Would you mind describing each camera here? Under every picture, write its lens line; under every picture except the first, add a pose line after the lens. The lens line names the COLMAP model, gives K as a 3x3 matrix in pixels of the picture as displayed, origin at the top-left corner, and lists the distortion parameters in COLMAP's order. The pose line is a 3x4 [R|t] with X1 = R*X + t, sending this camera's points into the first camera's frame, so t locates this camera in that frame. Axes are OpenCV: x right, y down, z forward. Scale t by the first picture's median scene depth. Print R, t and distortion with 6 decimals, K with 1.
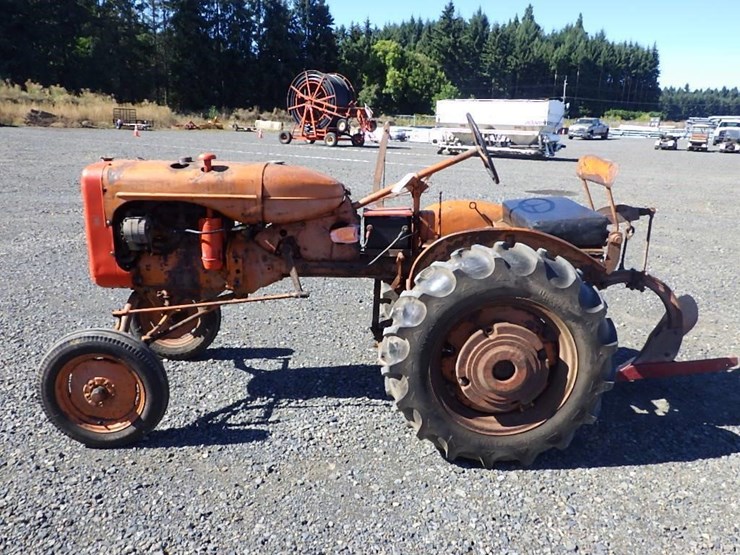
lens RADIAL K [[607.7, 0, 359.8], [0, 607.7, 271.9], [0, 0, 1]] dist [-0.006596, 0.005306]
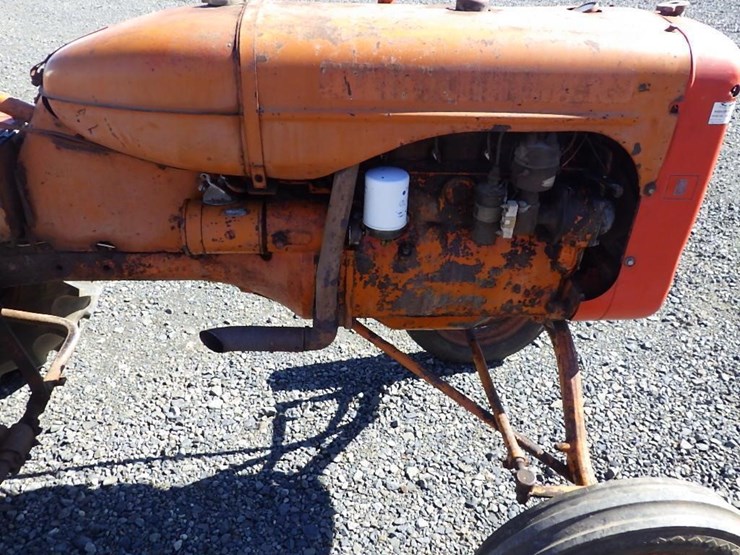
lens RADIAL K [[607.7, 0, 359.1], [0, 607.7, 269.2], [0, 0, 1]] dist [-0.006596, 0.005306]
pose [[-0.996256, -0.004589, -0.086334, -0.182798], [-0.065033, 0.697778, 0.713356, -0.325422], [0.056969, 0.716299, -0.695464, 1.348190]]
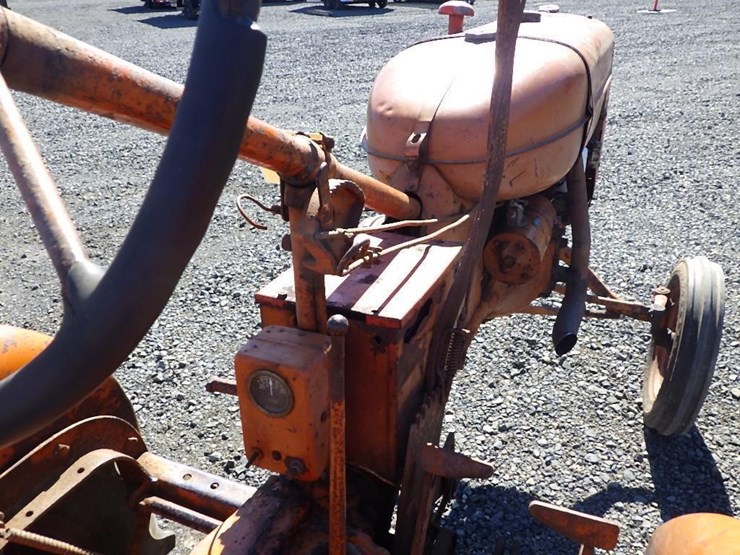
lens RADIAL K [[607.7, 0, 363.2], [0, 607.7, 276.0], [0, 0, 1]] dist [-0.006596, 0.005306]
pose [[-0.396885, 0.393441, -0.829269, 0.254190], [-0.213338, 0.839188, 0.500250, -0.221695], [0.892731, 0.375456, -0.249125, 1.065457]]
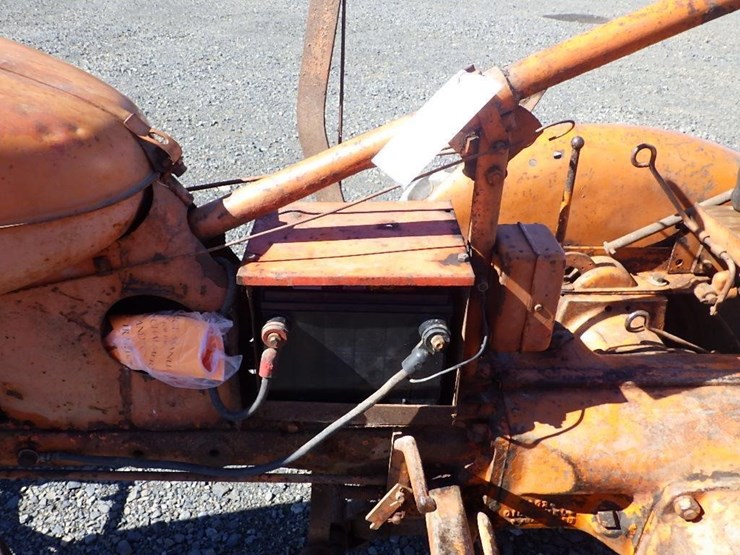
lens RADIAL K [[607.7, 0, 369.8], [0, 607.7, 259.6], [0, 0, 1]] dist [-0.006596, 0.005306]
pose [[0.998934, -0.005390, 0.045856, 0.039873], [-0.006808, 0.965112, 0.261750, -0.152447], [-0.045667, -0.261783, 0.964046, 0.778910]]
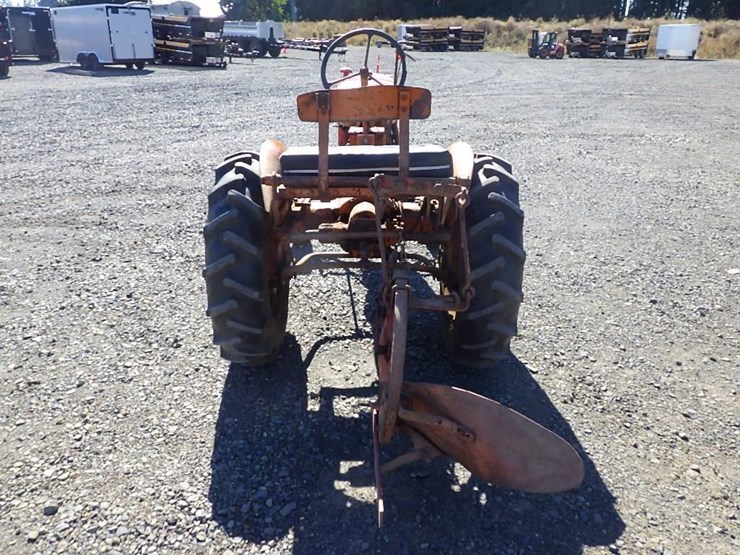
lens RADIAL K [[607.7, 0, 362.8], [0, 607.7, 275.6], [0, 0, 1]] dist [-0.006596, 0.005306]
pose [[-0.006002, 0.339346, -0.940642, 1.114772], [-0.258946, 0.908046, 0.329240, -0.215716], [0.965873, 0.245552, 0.082422, 0.973427]]
